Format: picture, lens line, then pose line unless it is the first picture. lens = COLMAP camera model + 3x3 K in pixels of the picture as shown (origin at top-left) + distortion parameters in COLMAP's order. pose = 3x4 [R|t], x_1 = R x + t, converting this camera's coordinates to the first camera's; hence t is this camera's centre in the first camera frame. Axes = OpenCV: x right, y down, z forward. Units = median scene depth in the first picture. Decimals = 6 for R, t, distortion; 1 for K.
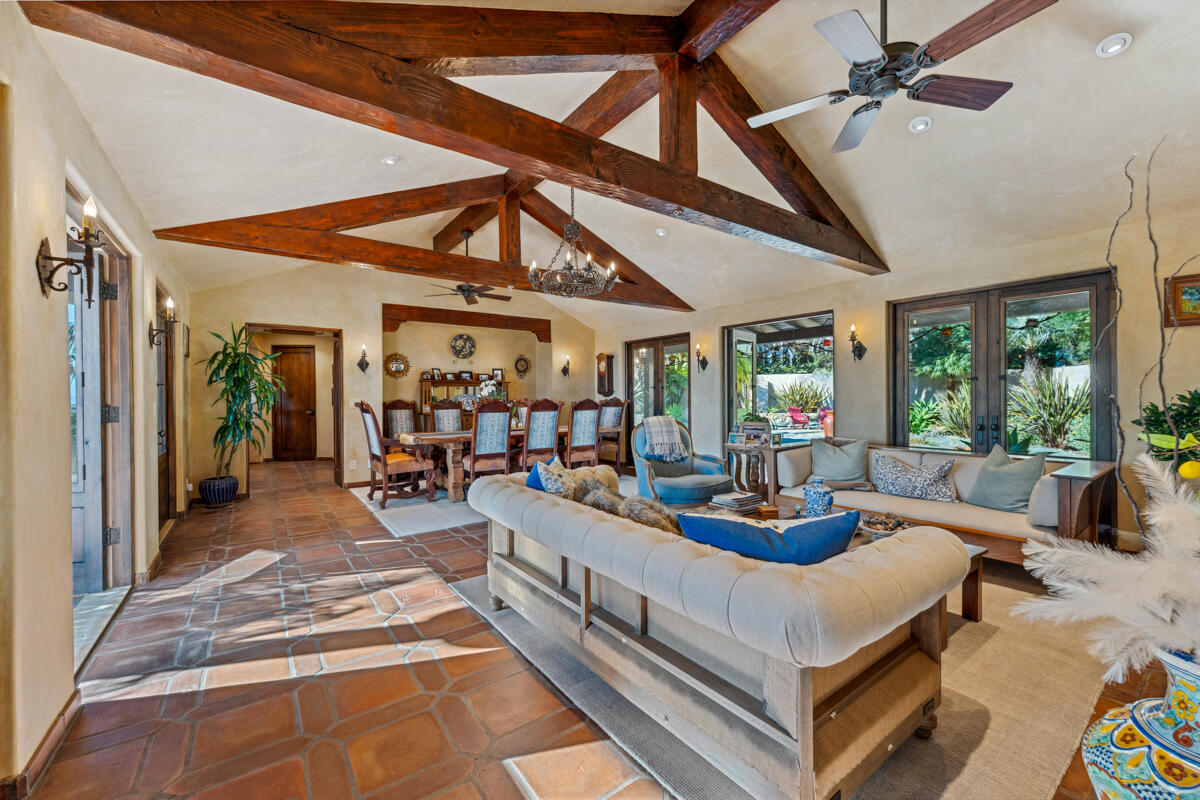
lens RADIAL K [[483.9, 0, 598.7], [0, 483.9, 396.2], [0, 0, 1]] dist [0.000667, 0.000116]
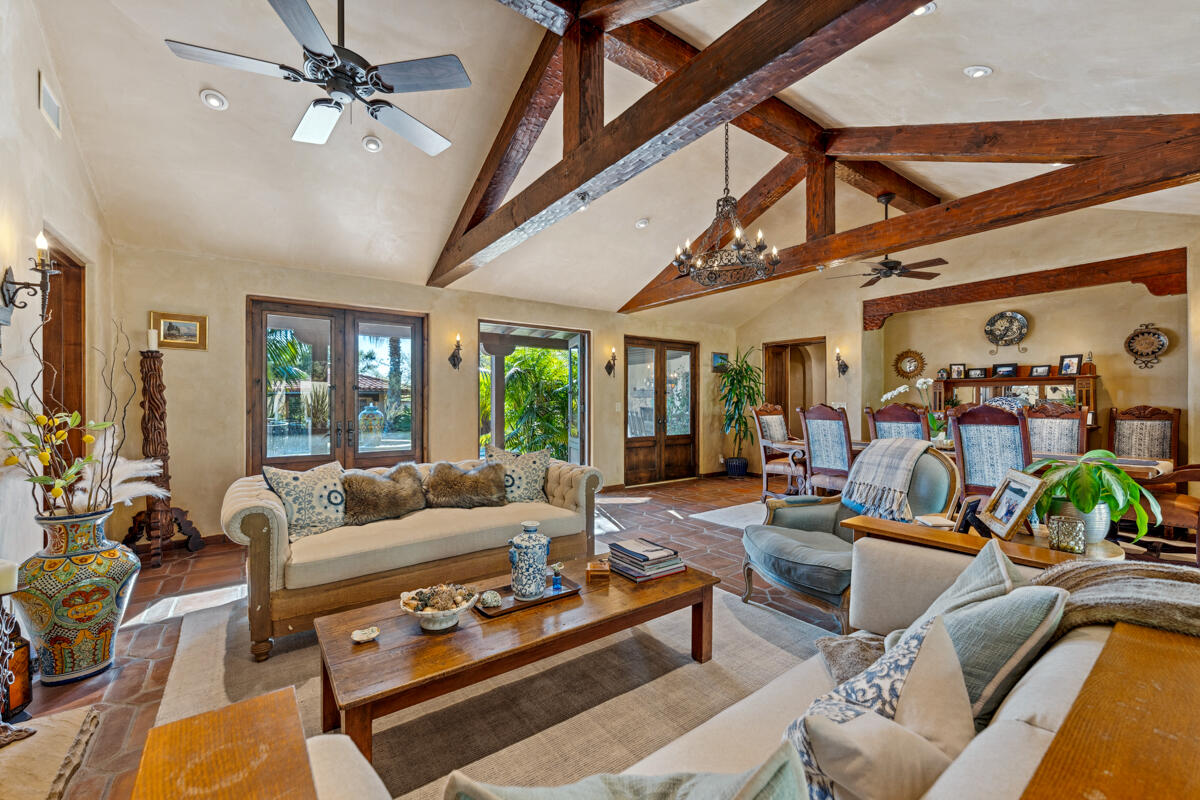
lens RADIAL K [[483.9, 0, 598.7], [0, 483.9, 396.2], [0, 0, 1]] dist [0.000667, 0.000116]
pose [[0.007958, -0.001080, -0.999968, 0.507886], [0.001551, 0.999998, -0.001068, -0.005915], [0.999967, -0.001542, 0.007960, 0.486444]]
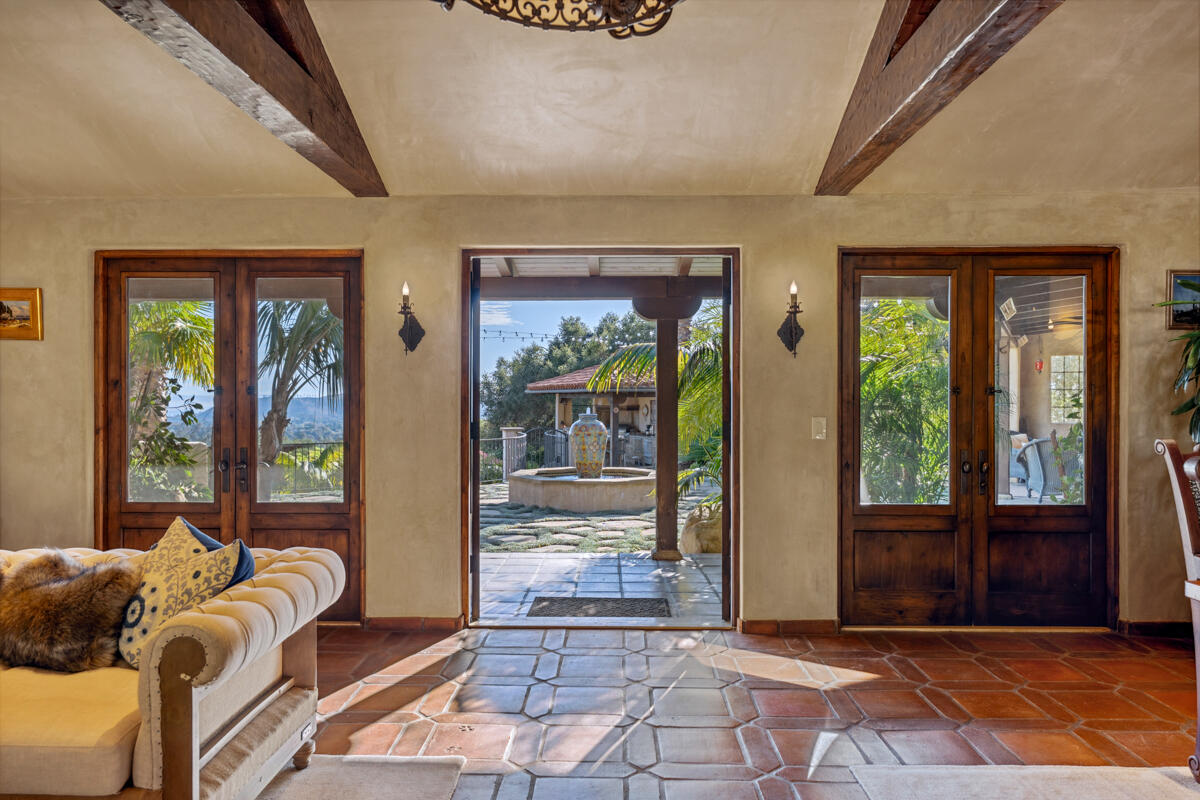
lens RADIAL K [[792.6, 0, 598.9], [0, 792.6, 405.1], [0, 0, 1]] dist [0.001266, 0.001061]
pose [[-0.601318, 0.015074, -0.798868, 0.150464], [0.007674, 0.999885, 0.013091, -0.014181], [0.798973, 0.001741, -0.601364, 0.782831]]
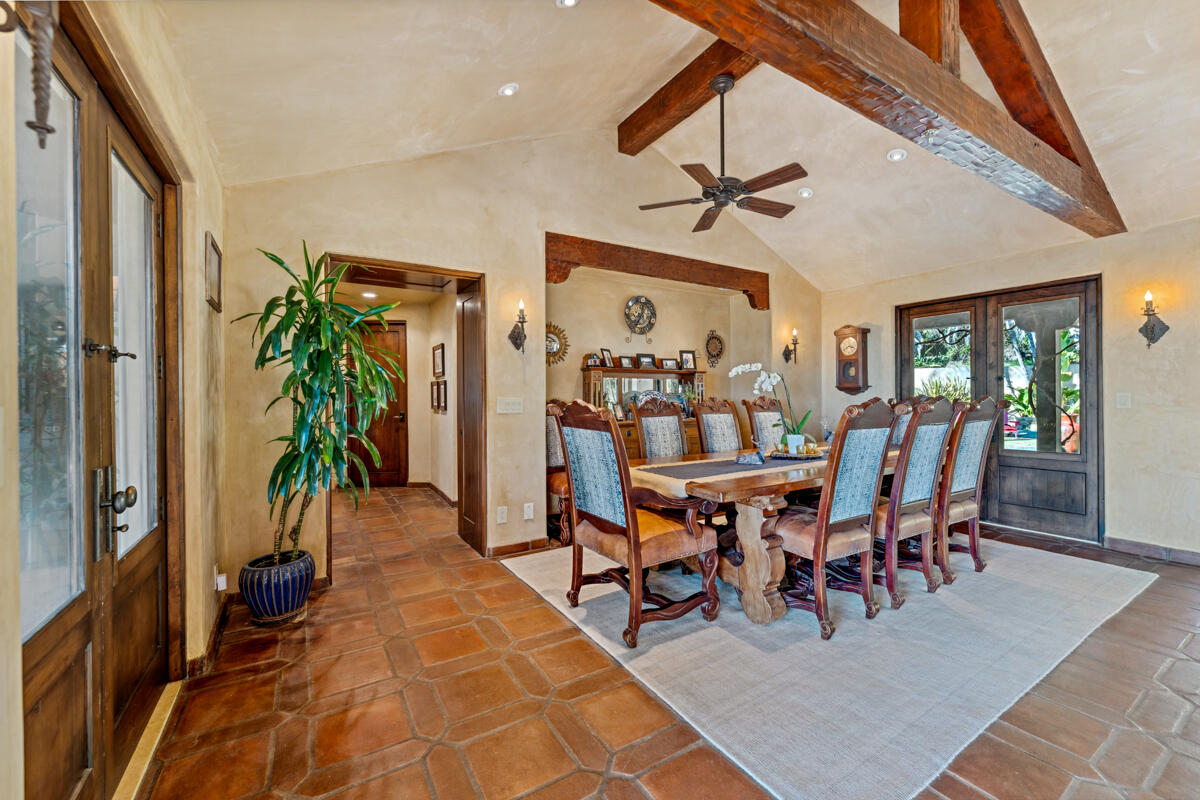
lens RADIAL K [[483.9, 0, 598.7], [0, 483.9, 396.2], [0, 0, 1]] dist [0.000667, 0.000116]
pose [[0.997437, -0.000511, -0.071550, -0.350106], [0.000605, 0.999999, 0.001288, 0.003112], [0.071549, -0.001328, 0.997436, 0.439159]]
